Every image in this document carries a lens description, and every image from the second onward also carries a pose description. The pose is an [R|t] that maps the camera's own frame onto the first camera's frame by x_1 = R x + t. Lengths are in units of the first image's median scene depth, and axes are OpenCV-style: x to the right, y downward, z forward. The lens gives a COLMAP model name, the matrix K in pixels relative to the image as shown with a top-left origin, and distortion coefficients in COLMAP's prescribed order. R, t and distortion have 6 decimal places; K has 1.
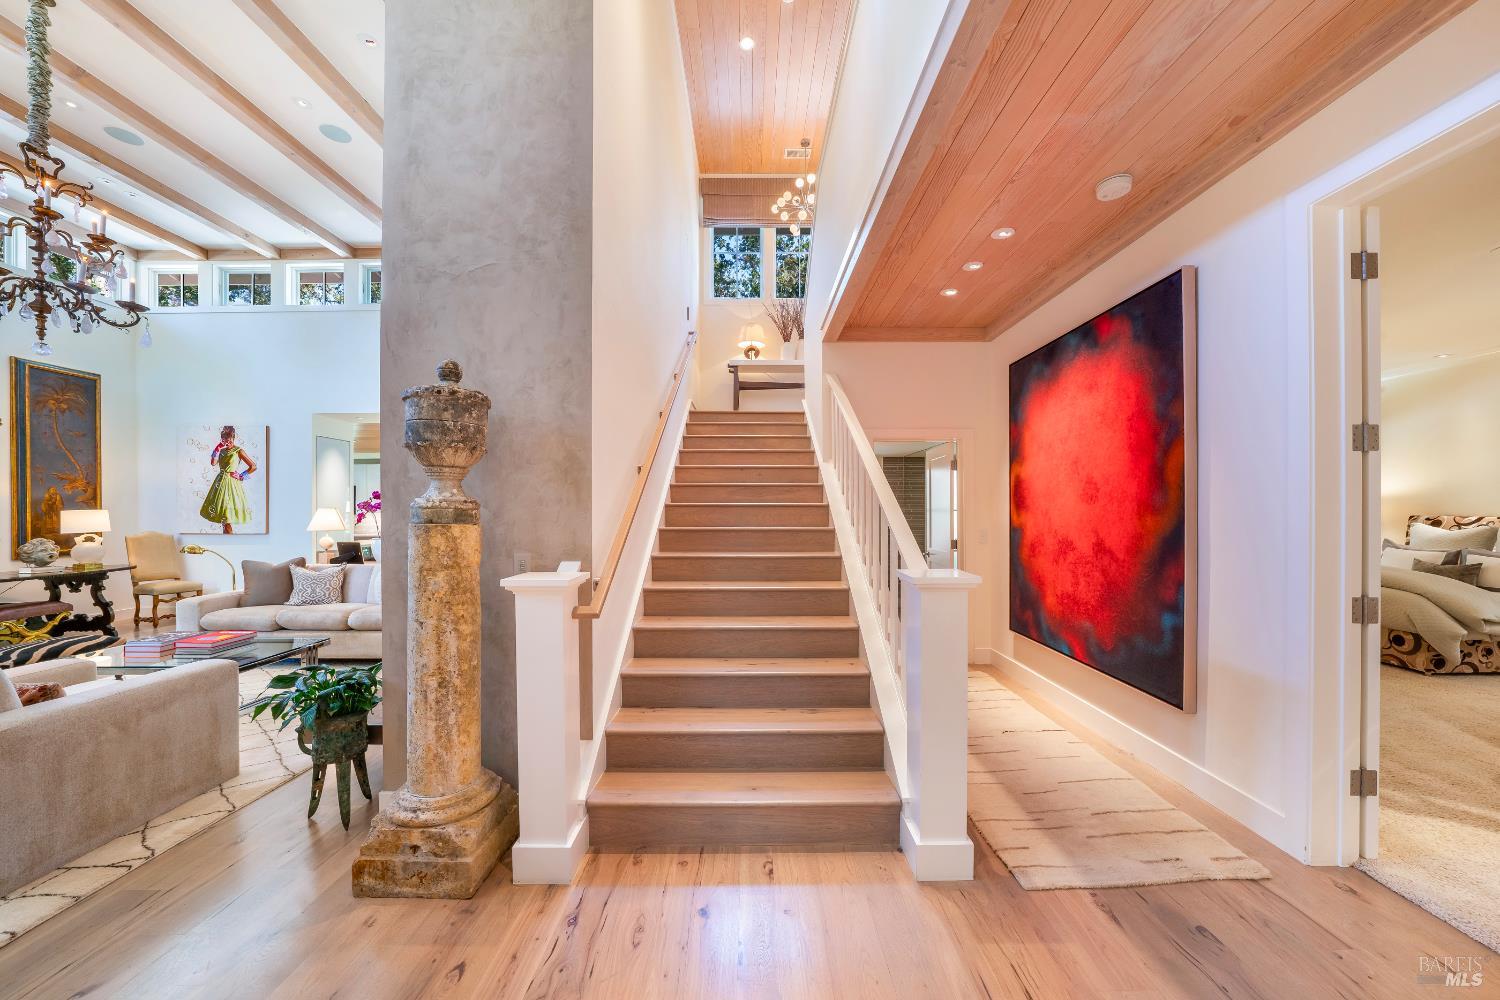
lens RADIAL K [[519.0, 0, 752.5], [0, 519.0, 507.4], [0, 0, 1]] dist [-0.000447, -0.000033]
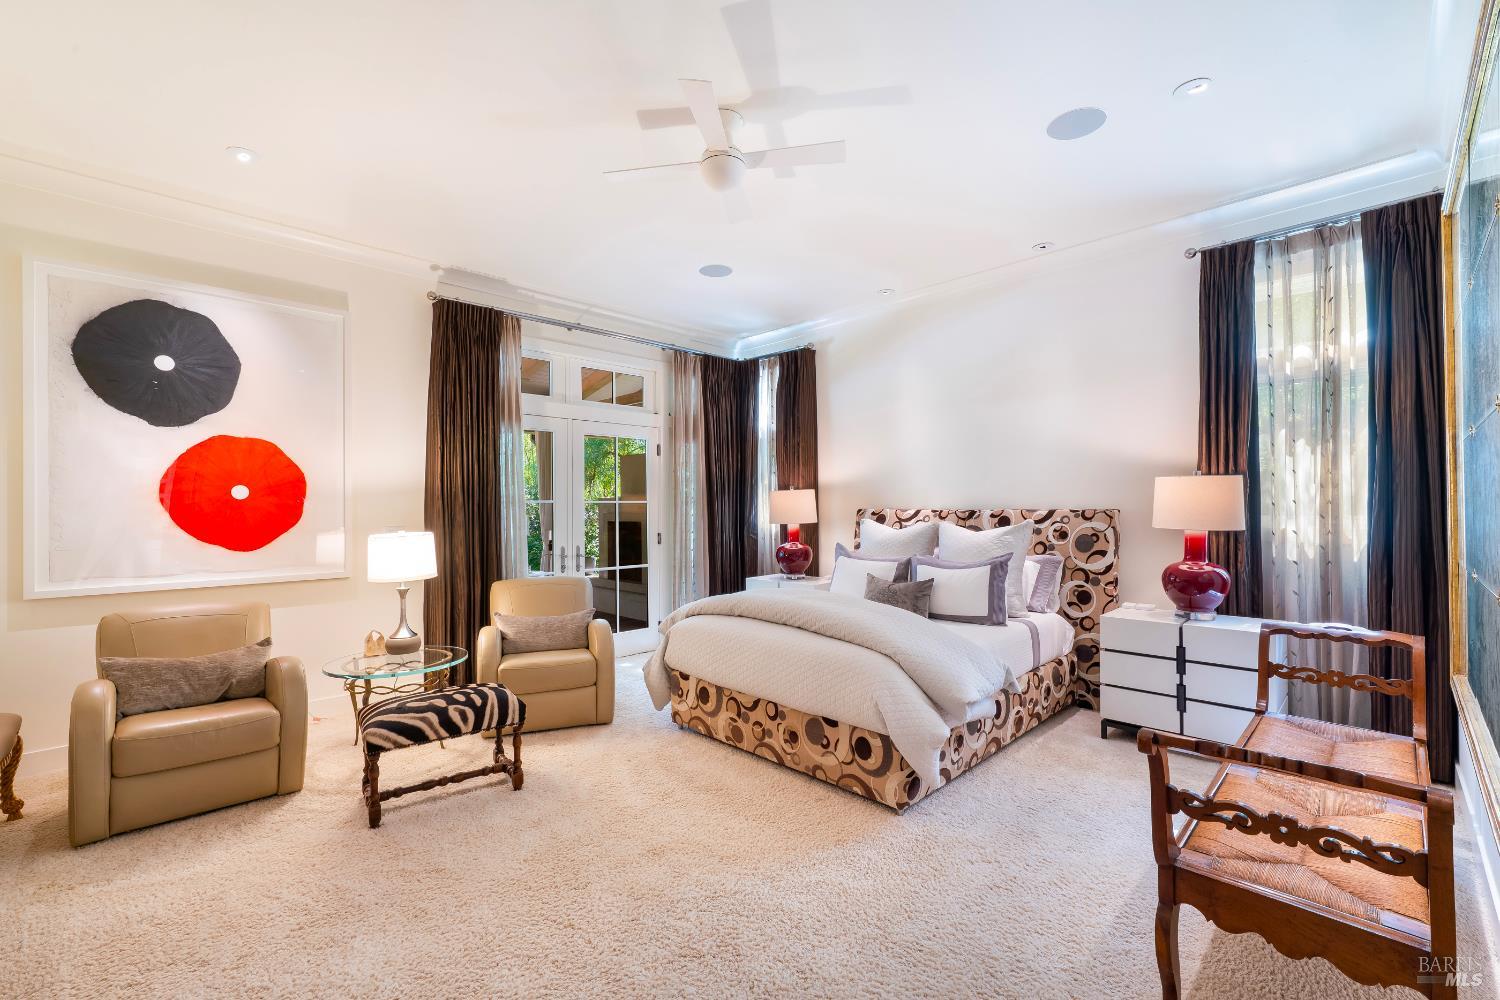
lens RADIAL K [[636.2, 0, 745.6], [0, 636.2, 506.5], [0, 0, 1]] dist [0.000461, 0.000014]
pose [[0.723856, -0.003257, 0.689944, 0.597866], [-0.001591, 0.999978, 0.006391, 0.007924], [-0.689950, -0.005724, 0.723835, 0.514986]]
